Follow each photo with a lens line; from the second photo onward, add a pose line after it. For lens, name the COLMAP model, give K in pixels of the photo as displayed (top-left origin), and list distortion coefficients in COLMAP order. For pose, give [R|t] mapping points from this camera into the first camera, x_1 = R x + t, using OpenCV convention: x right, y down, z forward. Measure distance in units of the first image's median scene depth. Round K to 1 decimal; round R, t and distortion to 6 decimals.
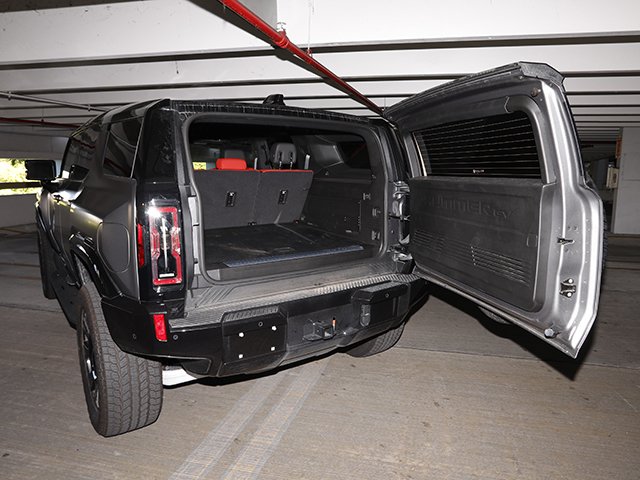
lens RADIAL K [[449.5, 0, 320.0], [0, 449.5, 240.0], [0, 0, 1]] dist [-0.074280, 0.054670]
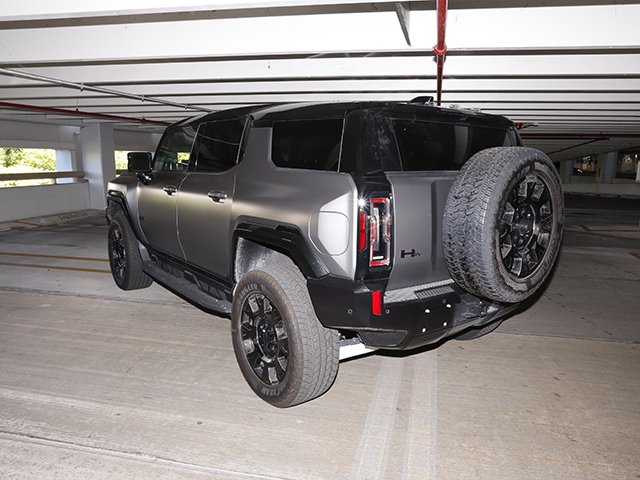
lens RADIAL K [[472.5, 0, 320.0], [0, 472.5, 240.0], [0, 0, 1]] dist [-0.034894, 0.002038]
pose [[0.999655, 0.001841, 0.026212, -0.389077], [-0.002088, 0.999954, 0.009402, 0.016603], [-0.026193, -0.009454, 0.999612, -0.156091]]
